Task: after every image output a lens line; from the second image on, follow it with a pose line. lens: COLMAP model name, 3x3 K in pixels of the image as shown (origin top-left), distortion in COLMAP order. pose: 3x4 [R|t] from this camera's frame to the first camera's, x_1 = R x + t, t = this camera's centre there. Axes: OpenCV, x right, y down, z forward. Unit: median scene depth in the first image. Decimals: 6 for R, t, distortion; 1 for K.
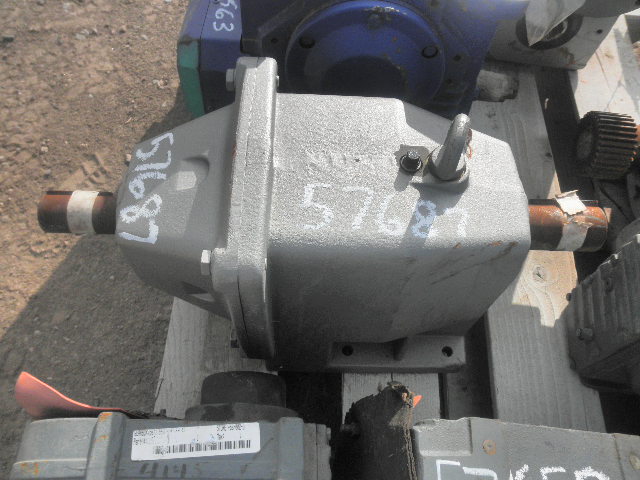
lens RADIAL K [[528.0, 0, 325.5], [0, 528.0, 241.4], [0, 0, 1]] dist [-0.054706, 0.012346]
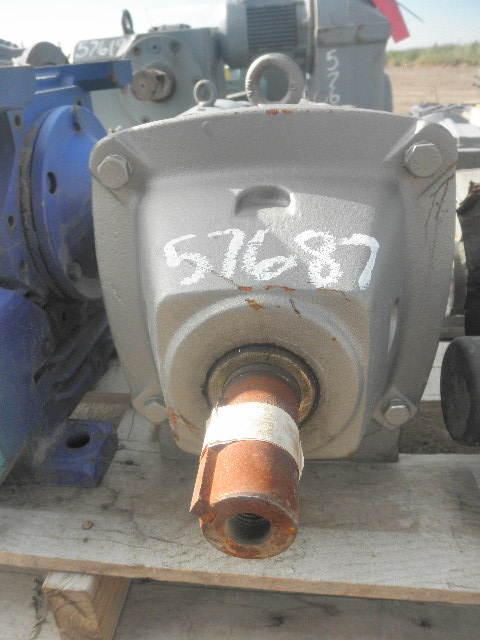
lens RADIAL K [[528.0, 0, 239.1], [0, 528.0, 320.0], [0, 0, 1]] dist [-0.054706, 0.012346]
pose [[0.081669, -0.527705, 0.845492, -0.879731], [0.906230, 0.392402, 0.157378, -0.203535], [-0.414822, 0.753358, 0.510269, 0.774185]]
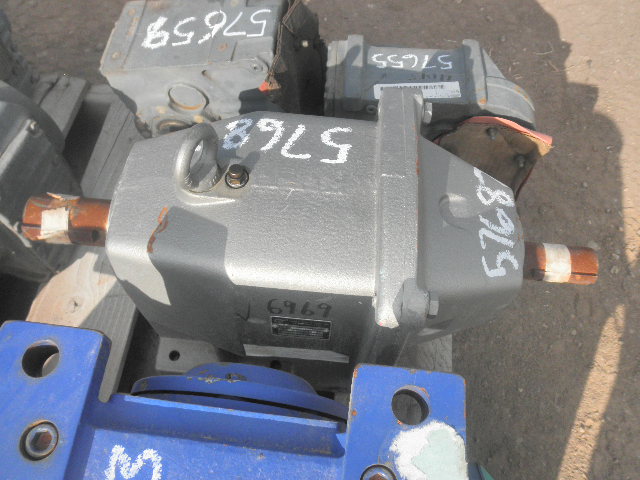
lens RADIAL K [[528.0, 0, 326.5], [0, 528.0, 243.0], [0, 0, 1]] dist [-0.054706, 0.012346]
pose [[-0.992698, -0.107249, -0.055218, 0.037521], [0.013824, -0.555880, 0.831147, -0.987014], [-0.119834, 0.824315, 0.553304, 0.517022]]
